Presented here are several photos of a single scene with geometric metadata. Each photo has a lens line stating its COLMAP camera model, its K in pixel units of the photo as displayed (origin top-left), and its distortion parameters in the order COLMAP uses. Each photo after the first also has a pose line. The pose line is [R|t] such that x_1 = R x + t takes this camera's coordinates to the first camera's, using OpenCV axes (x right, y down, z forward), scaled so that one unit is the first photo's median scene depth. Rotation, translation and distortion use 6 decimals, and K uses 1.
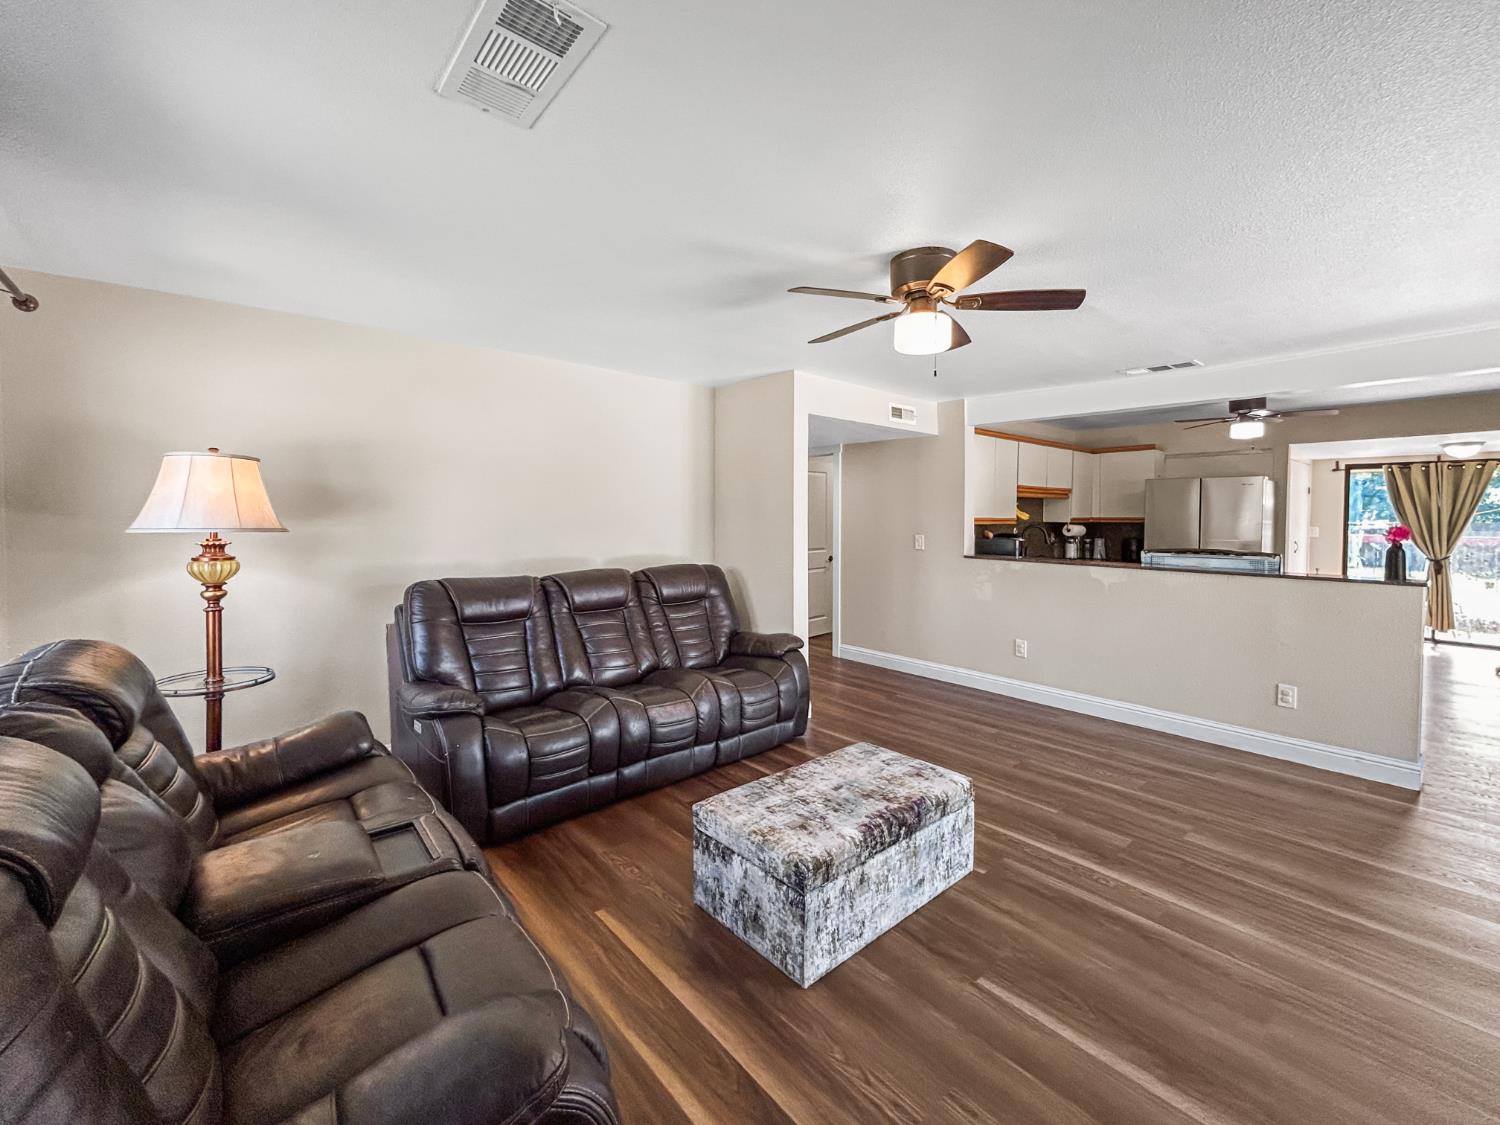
lens RADIAL K [[606.7, 0, 778.1], [0, 606.7, 524.3], [0, 0, 1]] dist [0.007760, -0.000299]
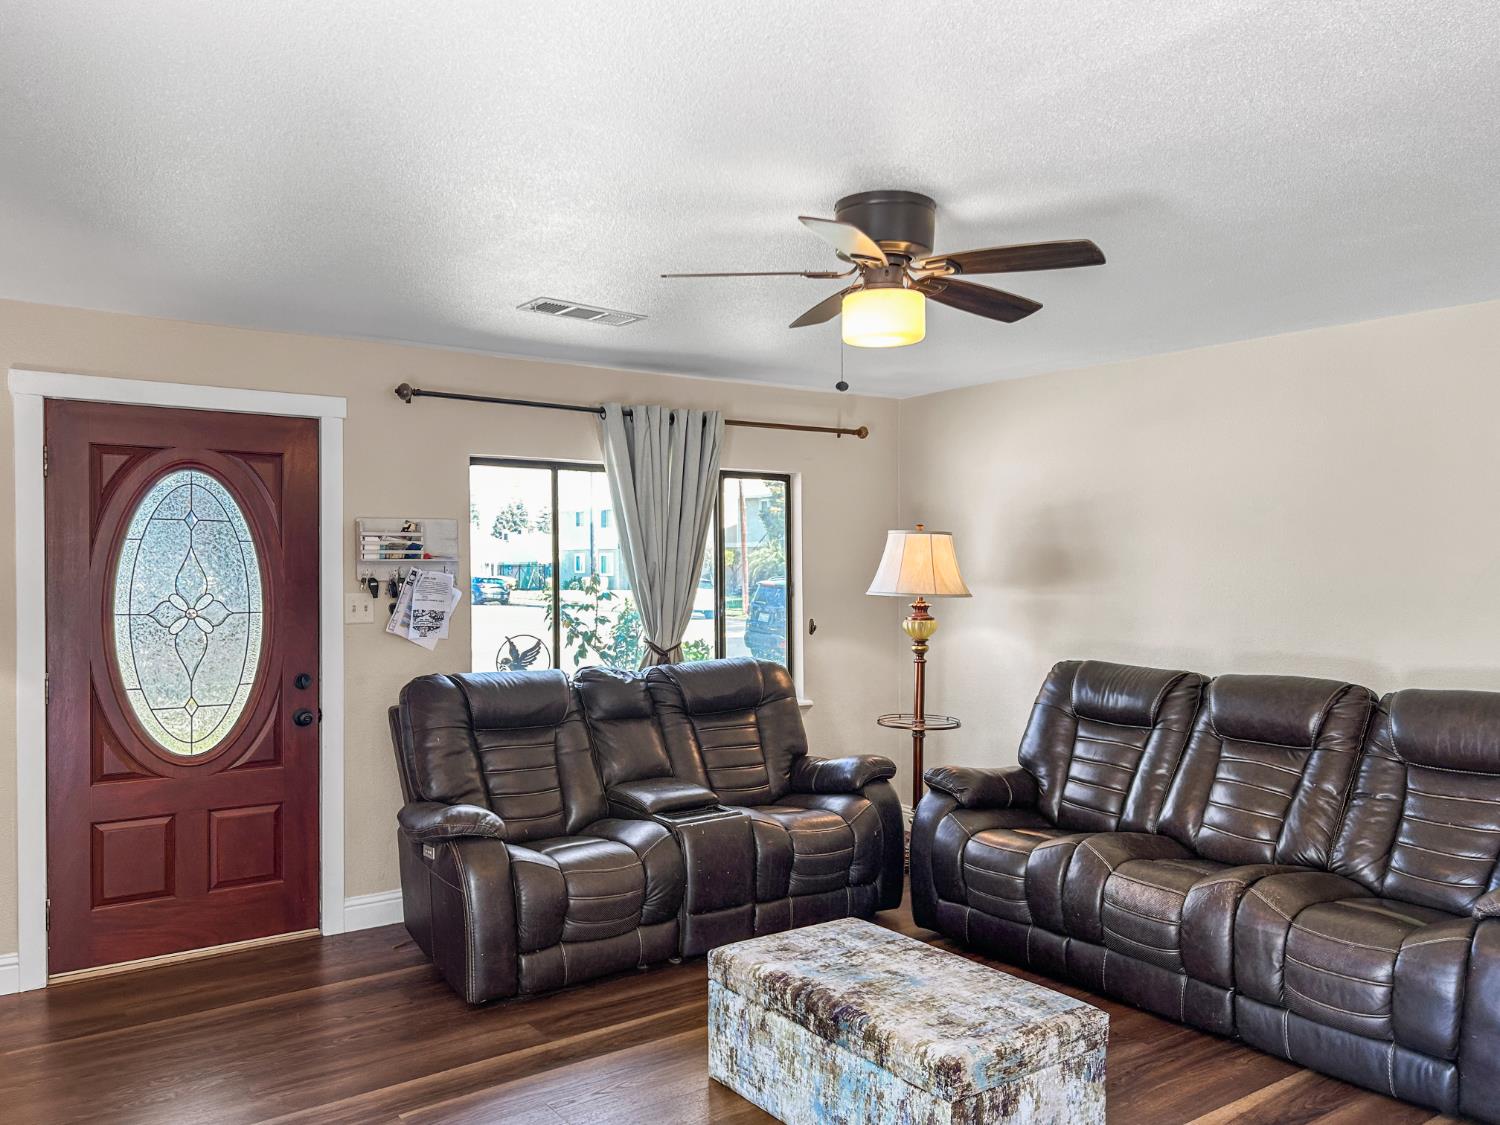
lens RADIAL K [[1141.4, 0, 741.6], [0, 1141.4, 571.1], [0, 0, 1]] dist [0.007986, -0.005468]
pose [[-0.084000, -0.000335, -0.996466, 1.505946], [-0.018567, 0.999827, 0.001229, -0.036048], [0.996293, 0.018605, -0.083991, 0.965565]]
